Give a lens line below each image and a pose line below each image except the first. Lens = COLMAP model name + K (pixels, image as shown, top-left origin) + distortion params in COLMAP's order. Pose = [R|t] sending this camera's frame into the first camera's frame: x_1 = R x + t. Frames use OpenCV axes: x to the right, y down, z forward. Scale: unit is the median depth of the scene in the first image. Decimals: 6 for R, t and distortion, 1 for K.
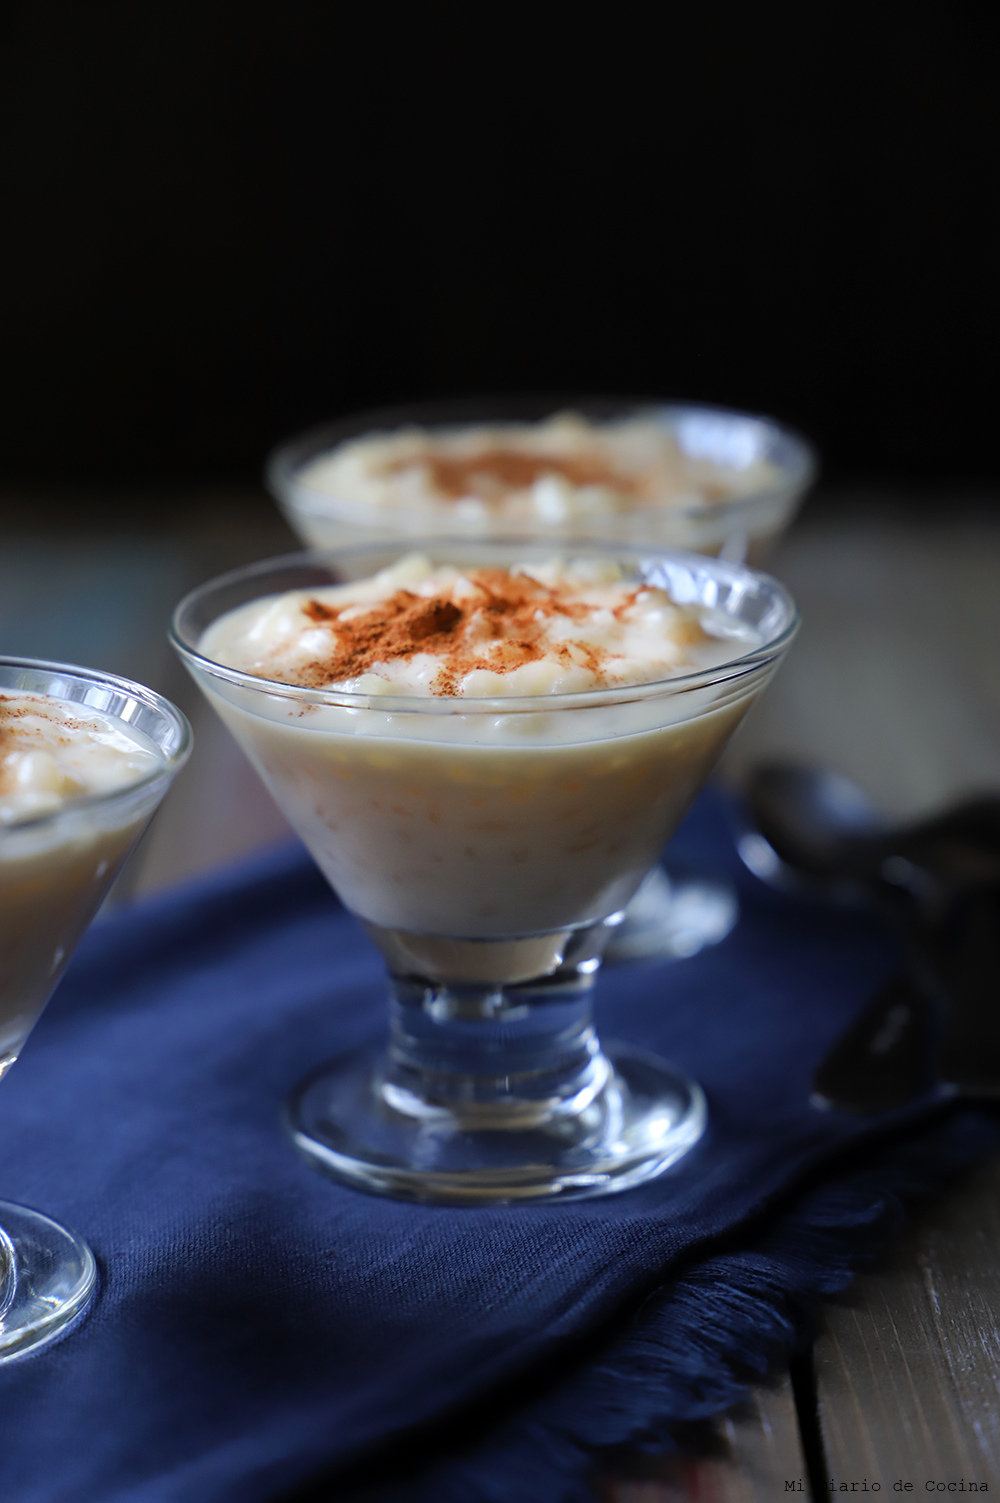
lens RADIAL K [[3982.7, 0, 502.8], [0, 3982.7, 743.1], [0, 0, 1]] dist [0.318549, 0.000000]
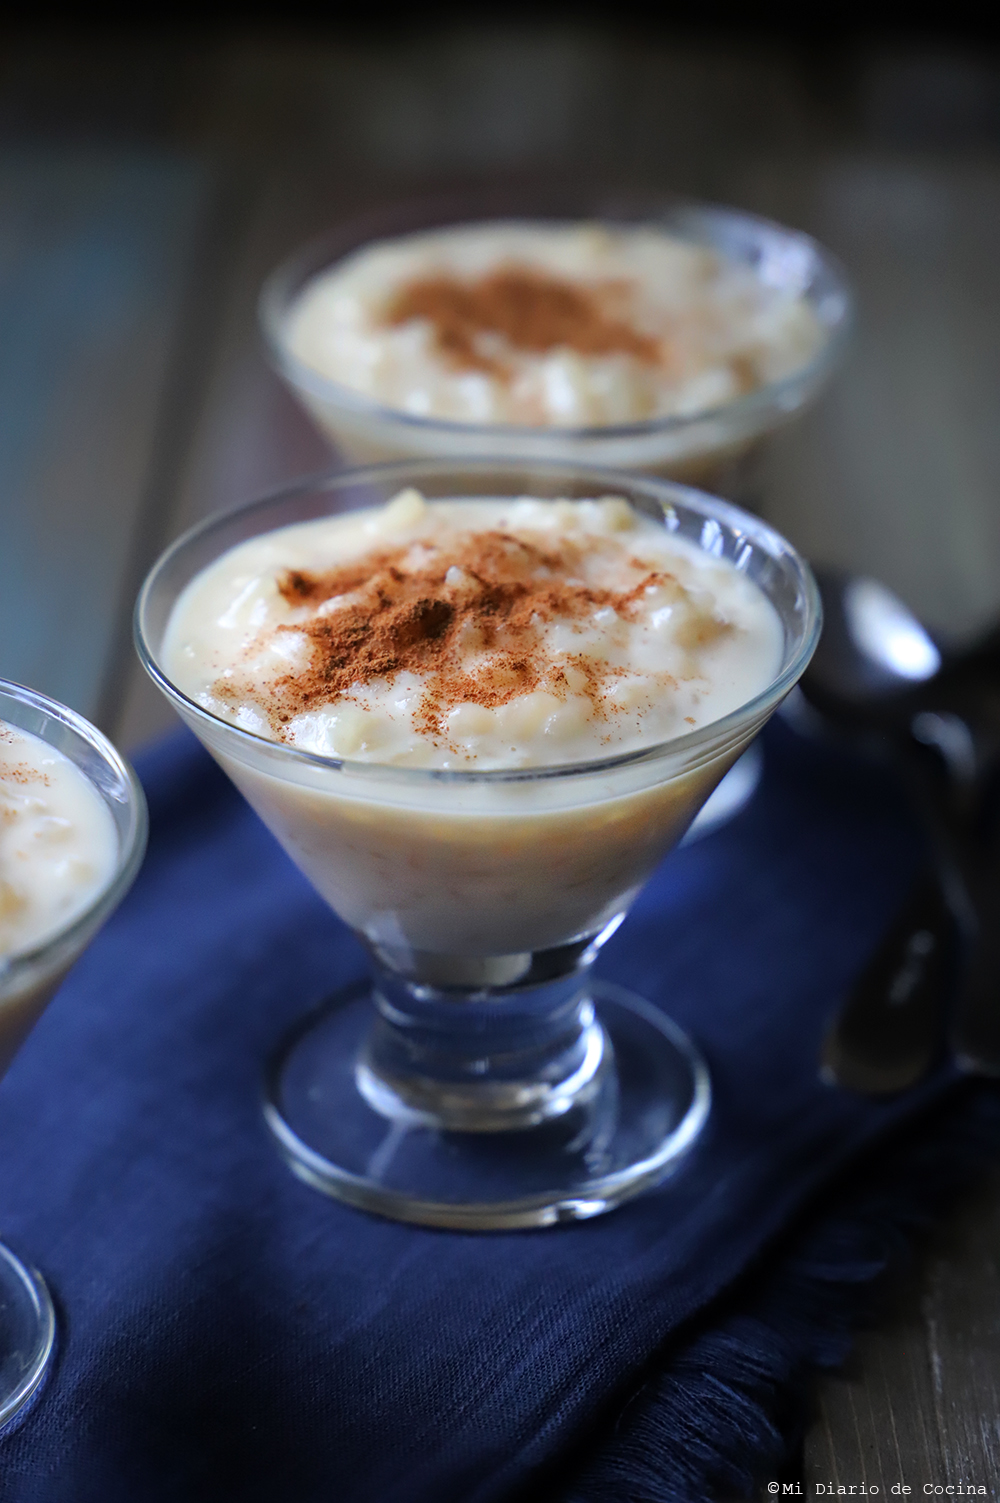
lens RADIAL K [[3982.7, 0, 507.6], [0, 3982.7, 750.4], [0, 0, 1]] dist [0.318549, 0.000000]
pose [[0.999625, 0.019463, -0.019251, 0.021009], [-0.014580, 0.973700, 0.227366, -0.212242], [0.023170, -0.227000, 0.973619, 0.102592]]
